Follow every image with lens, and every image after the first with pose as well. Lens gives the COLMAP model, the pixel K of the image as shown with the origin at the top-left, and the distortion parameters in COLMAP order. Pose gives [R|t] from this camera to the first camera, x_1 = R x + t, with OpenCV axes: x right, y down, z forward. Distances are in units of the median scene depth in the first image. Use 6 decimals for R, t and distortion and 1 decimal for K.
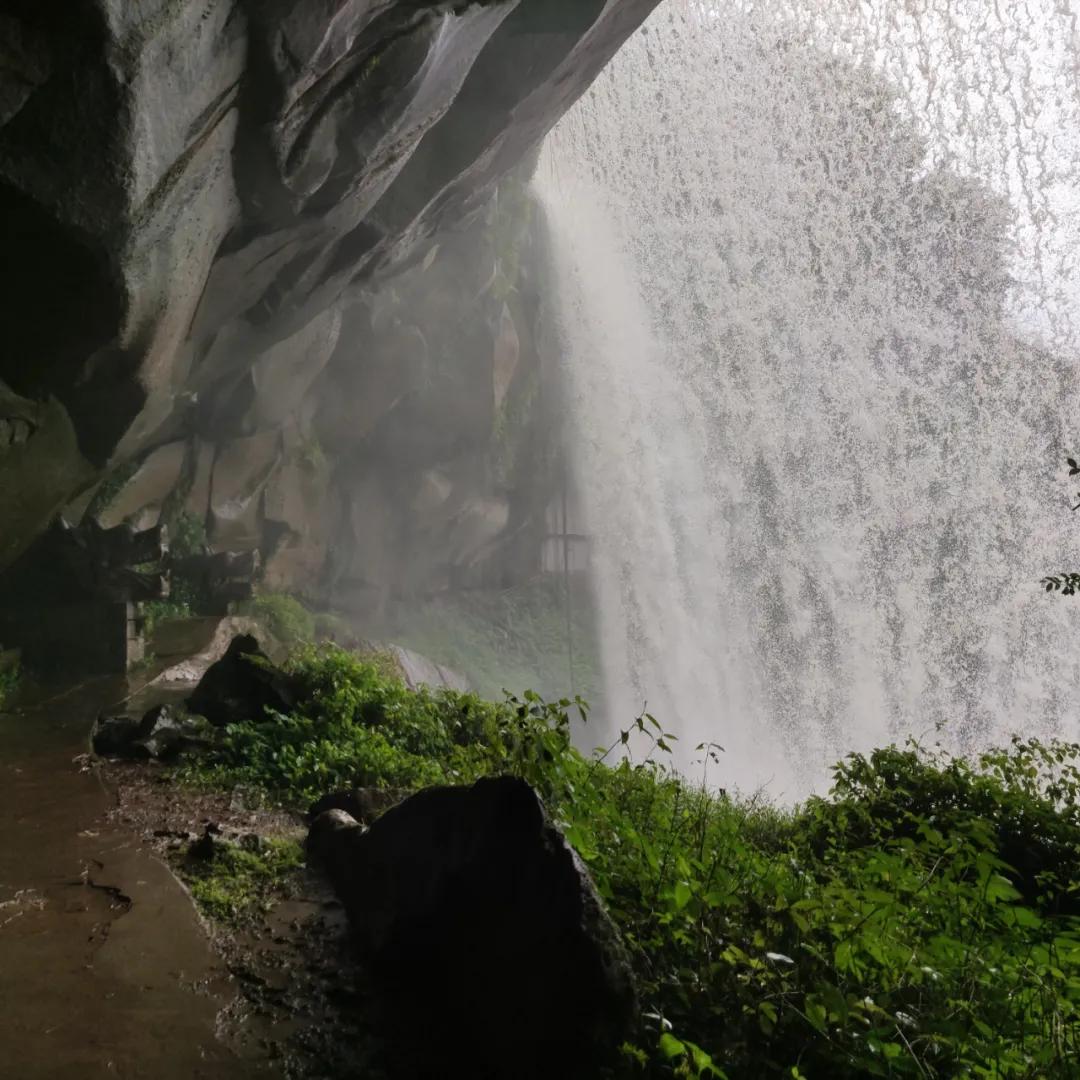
lens RADIAL K [[935.2, 0, 548.2], [0, 935.2, 523.7], [0, 0, 1]] dist [-0.000431, -0.028170]
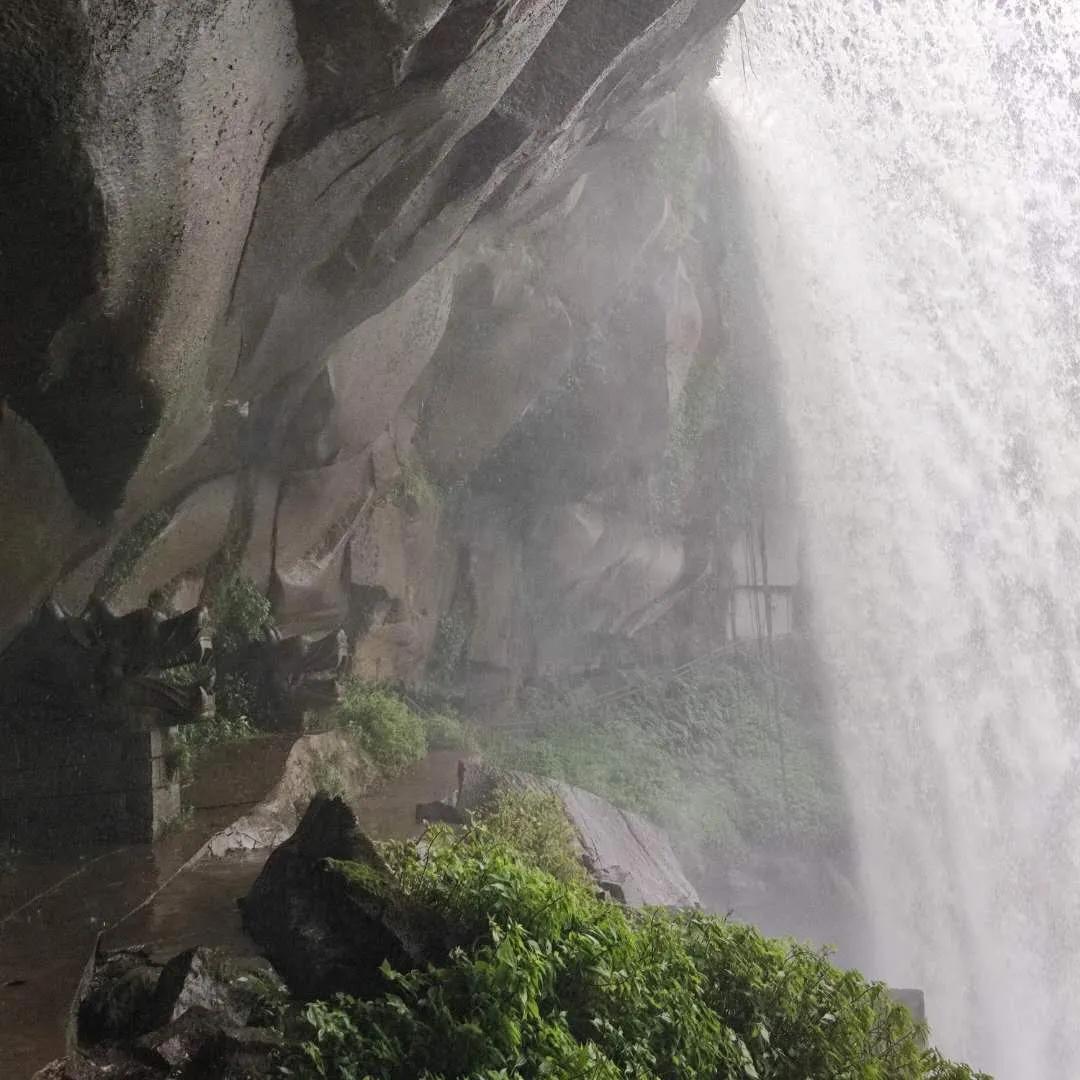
lens RADIAL K [[1202.3, 0, 540.0], [0, 1202.3, 540.0], [0, 0, 1]] dist [-0.021178, -0.026649]
pose [[0.990527, -0.034023, -0.133034, -0.095475], [0.031208, 0.999244, -0.023186, -0.025274], [0.133722, 0.018814, 0.990840, 0.286030]]
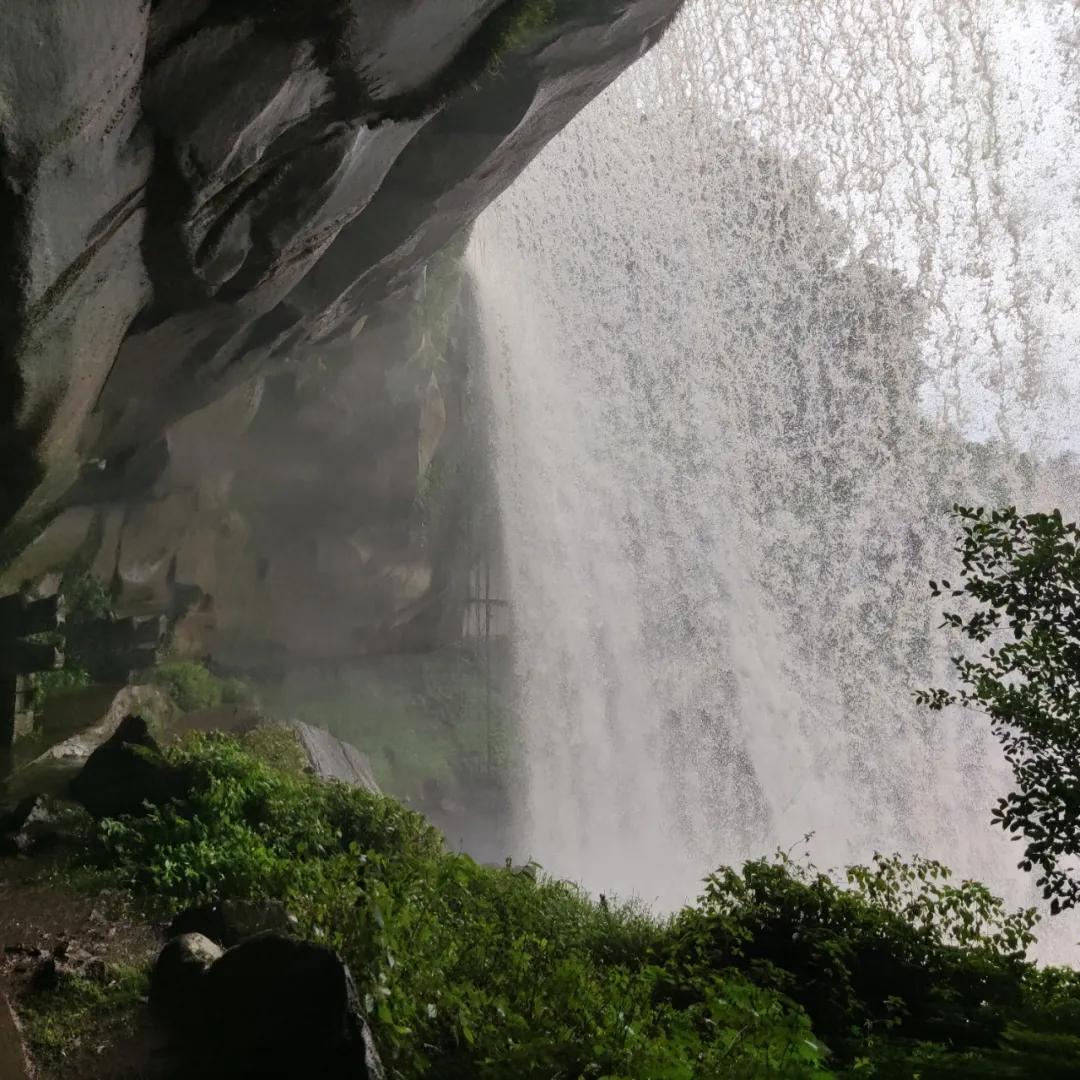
lens RADIAL K [[935.2, 0, 548.2], [0, 935.2, 523.7], [0, 0, 1]] dist [-0.000431, -0.028170]
pose [[0.996911, 0.036361, 0.069620, 0.034196], [-0.032160, 0.997648, -0.060537, -0.040739], [-0.071658, 0.058111, 0.995735, -0.016449]]
